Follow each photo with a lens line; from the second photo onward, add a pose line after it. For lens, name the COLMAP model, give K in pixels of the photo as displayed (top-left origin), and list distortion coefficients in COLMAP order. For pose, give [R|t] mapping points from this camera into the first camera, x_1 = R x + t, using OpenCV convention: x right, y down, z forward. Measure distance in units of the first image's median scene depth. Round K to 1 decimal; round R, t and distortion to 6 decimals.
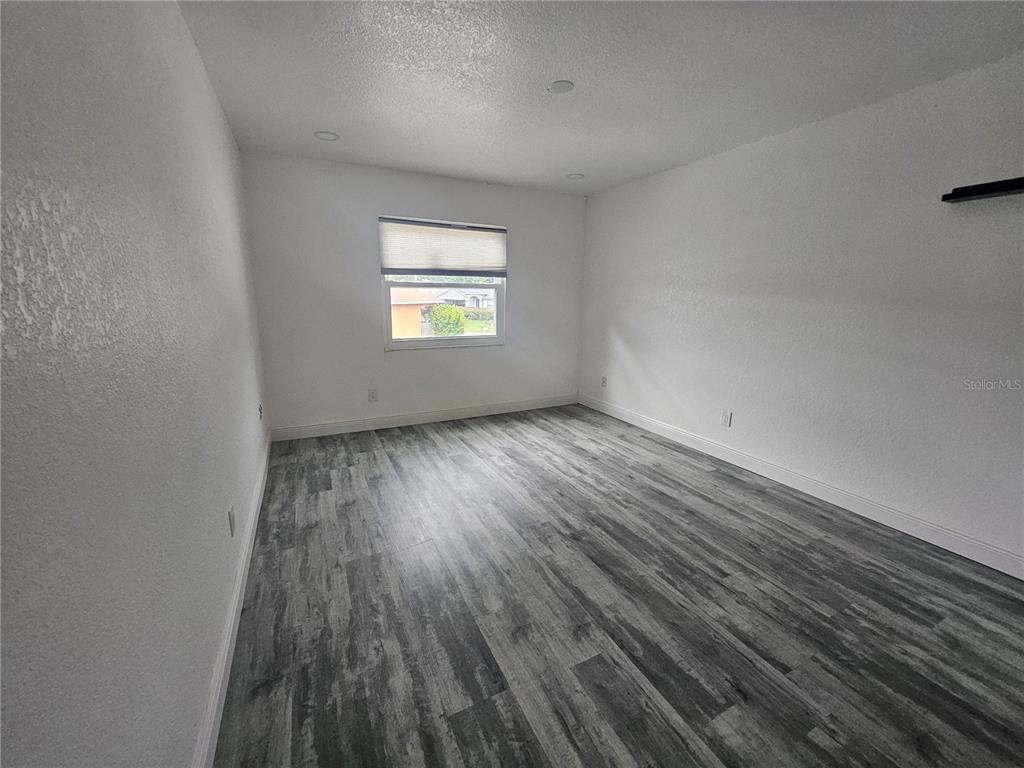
lens RADIAL K [[404.8, 0, 507.3], [0, 404.8, 384.6], [0, 0, 1]] dist [-0.007720, 0.000147]
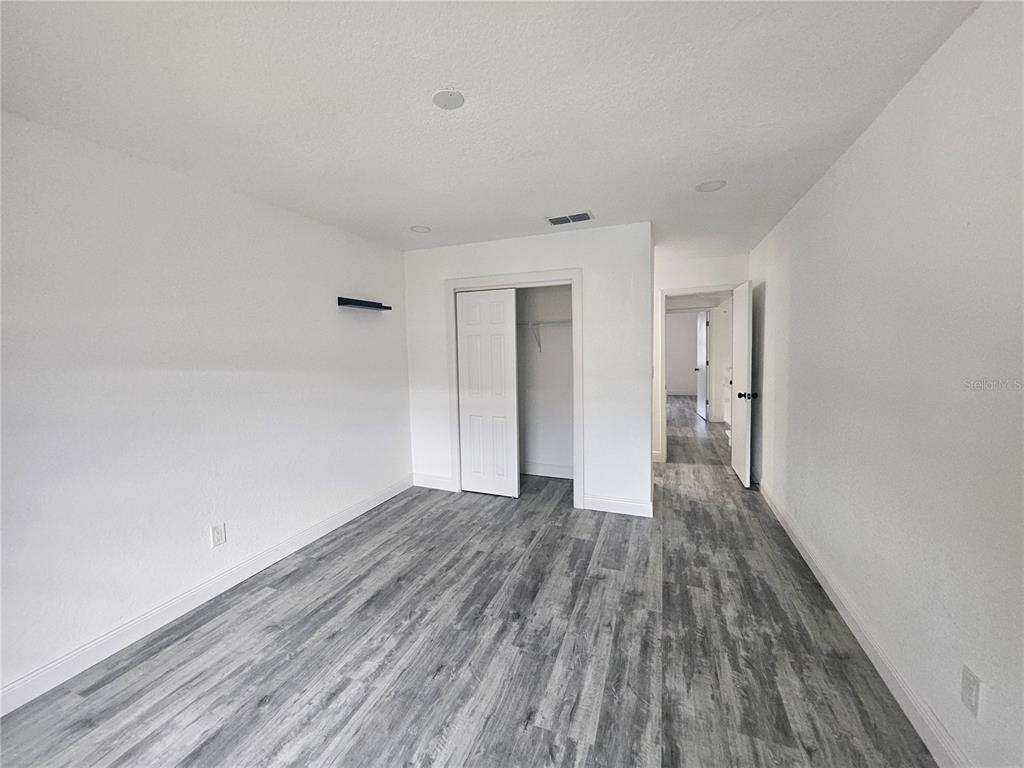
lens RADIAL K [[404.8, 0, 508.9], [0, 404.8, 376.9], [0, 0, 1]] dist [-0.007720, 0.000147]
pose [[-0.675673, -0.048047, 0.735634, -0.523941], [0.177856, 0.957774, 0.225914, -0.405854], [-0.715425, 0.283481, -0.638596, 1.557347]]
